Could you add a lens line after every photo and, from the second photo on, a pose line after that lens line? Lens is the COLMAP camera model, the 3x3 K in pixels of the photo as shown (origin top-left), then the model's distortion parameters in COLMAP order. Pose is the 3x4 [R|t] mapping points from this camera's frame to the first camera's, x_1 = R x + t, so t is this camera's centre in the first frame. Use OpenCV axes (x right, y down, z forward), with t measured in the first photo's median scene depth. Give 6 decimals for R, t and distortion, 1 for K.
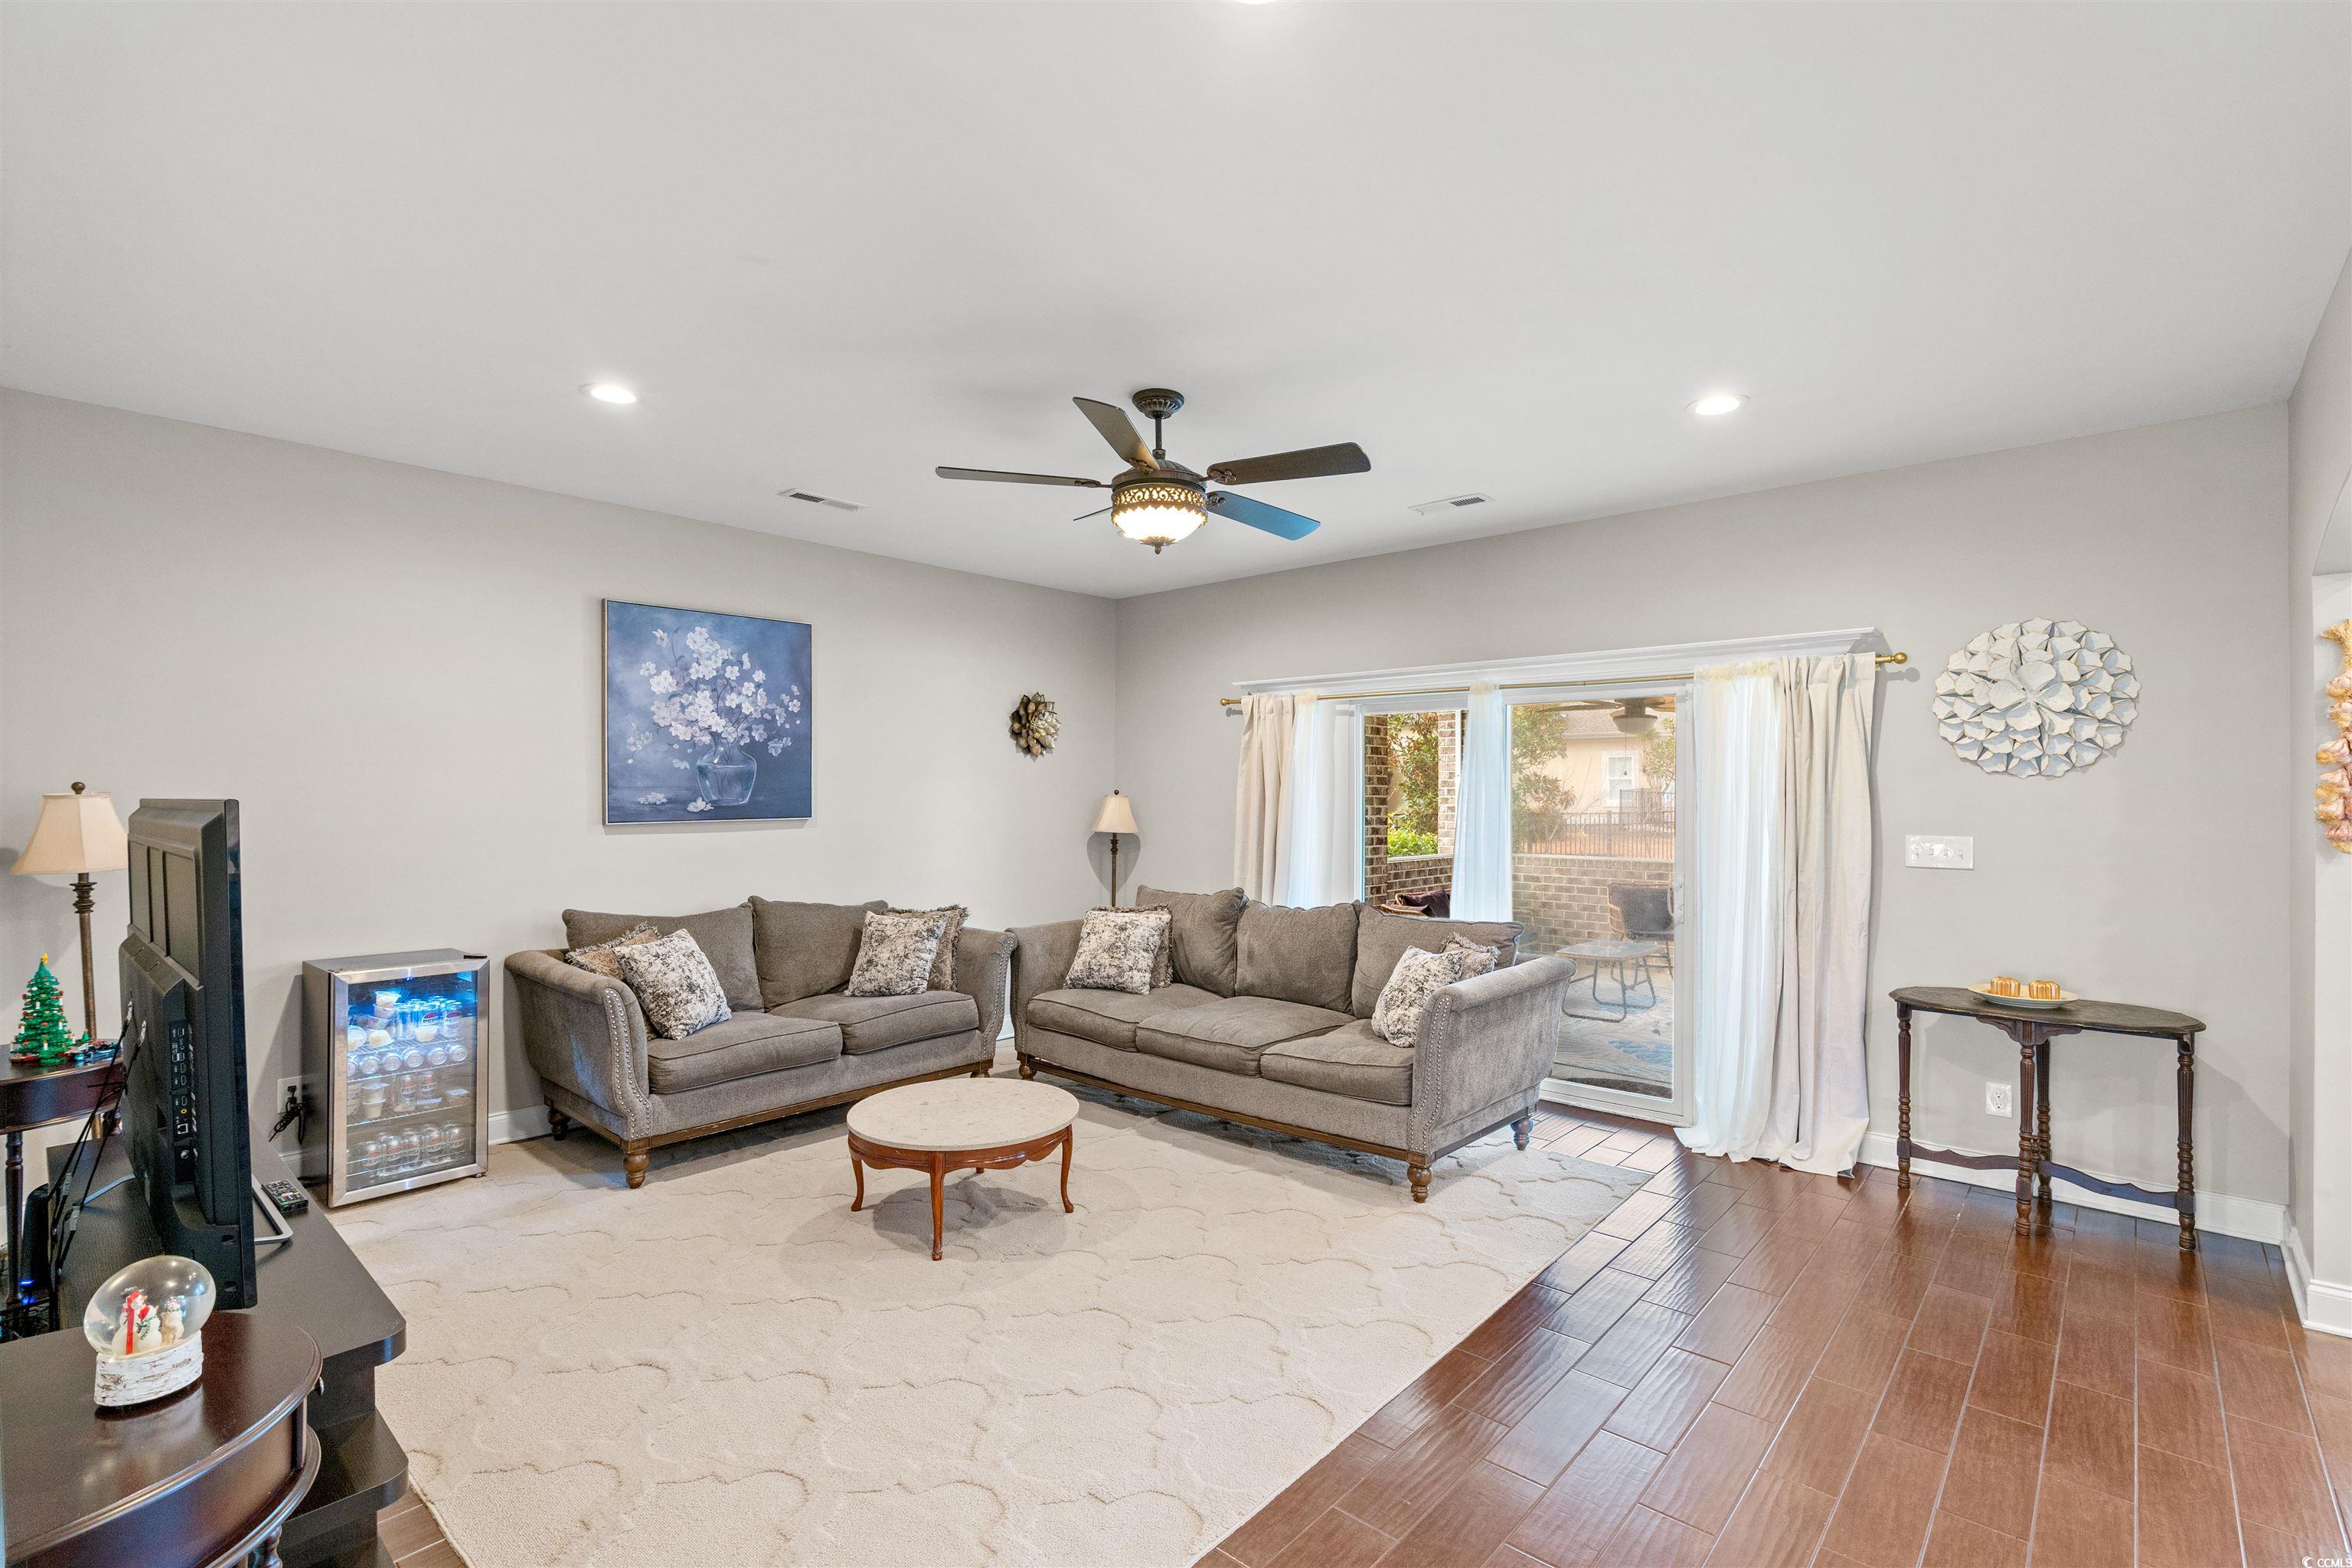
lens RADIAL K [[1061.9, 0, 1192.0], [0, 1061.9, 787.9], [0, 0, 1]] dist [-0.008393, 0.002779]
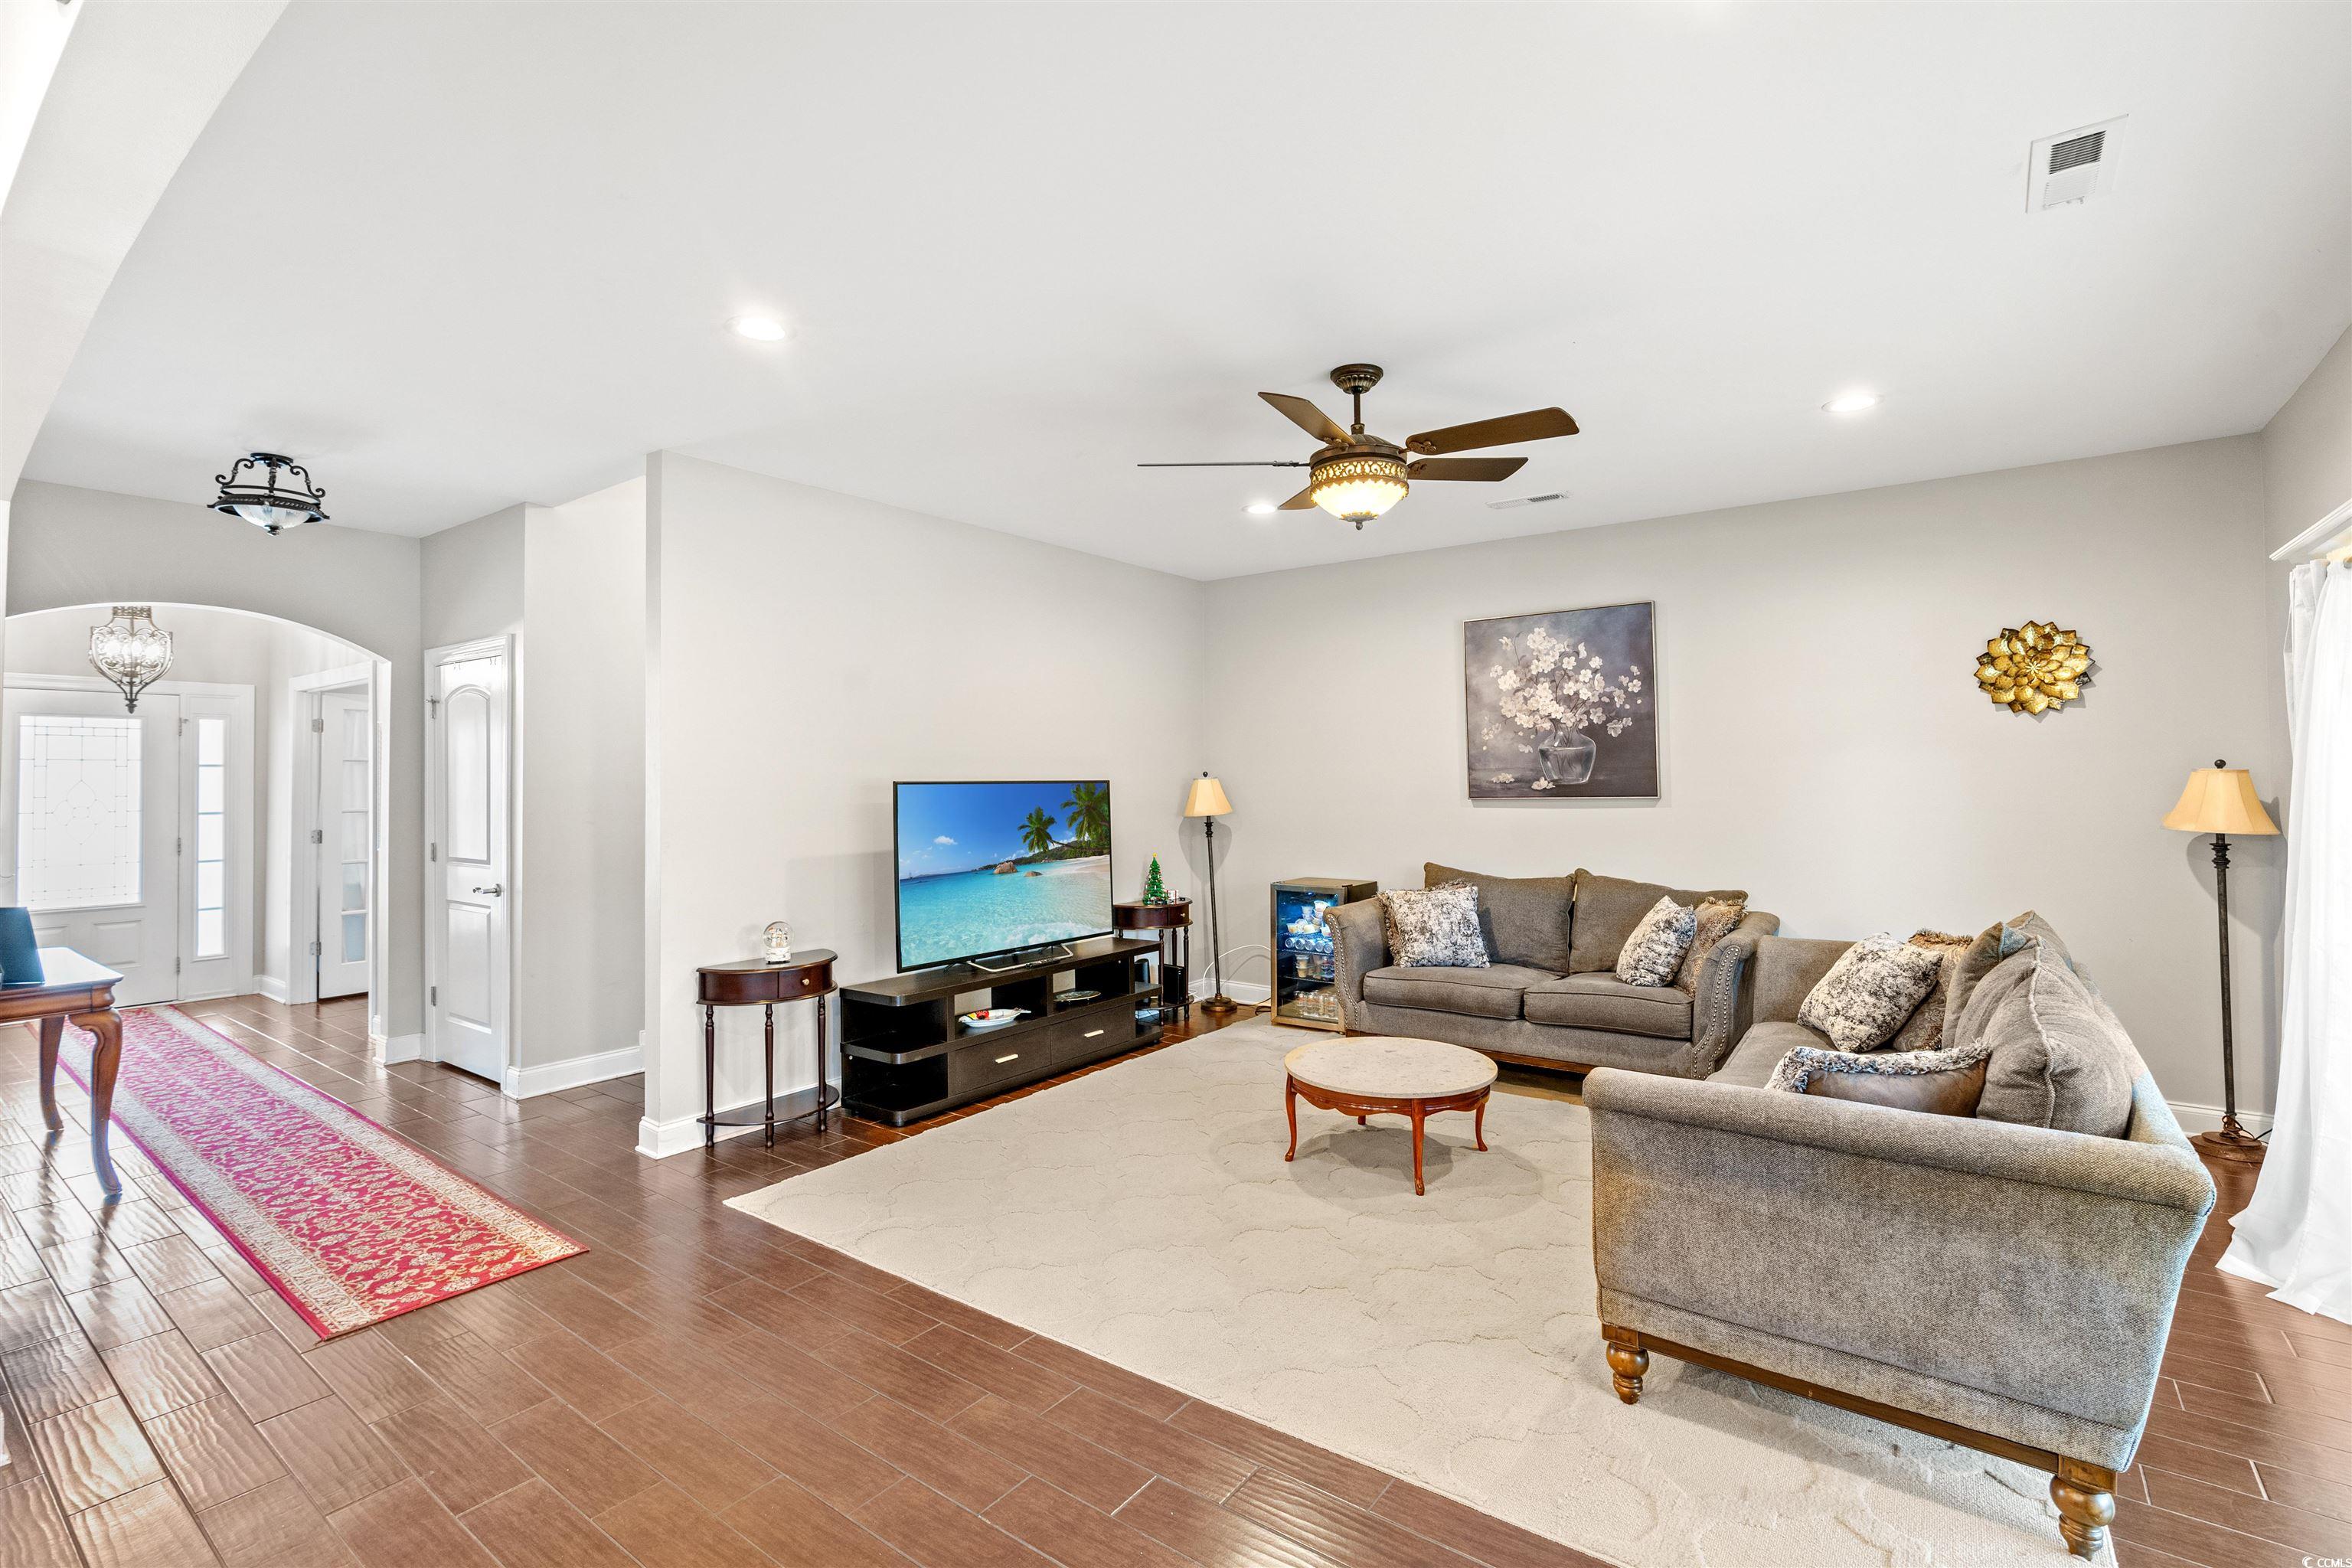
lens RADIAL K [[1061.9, 0, 1190.3], [0, 1061.9, 780.8], [0, 0, 1]] dist [-0.008393, 0.002779]
pose [[0.088209, 0.007710, -0.996072, 0.630839], [0.021127, 0.999731, 0.009609, -0.005775], [0.995878, -0.021892, 0.088022, 0.513619]]
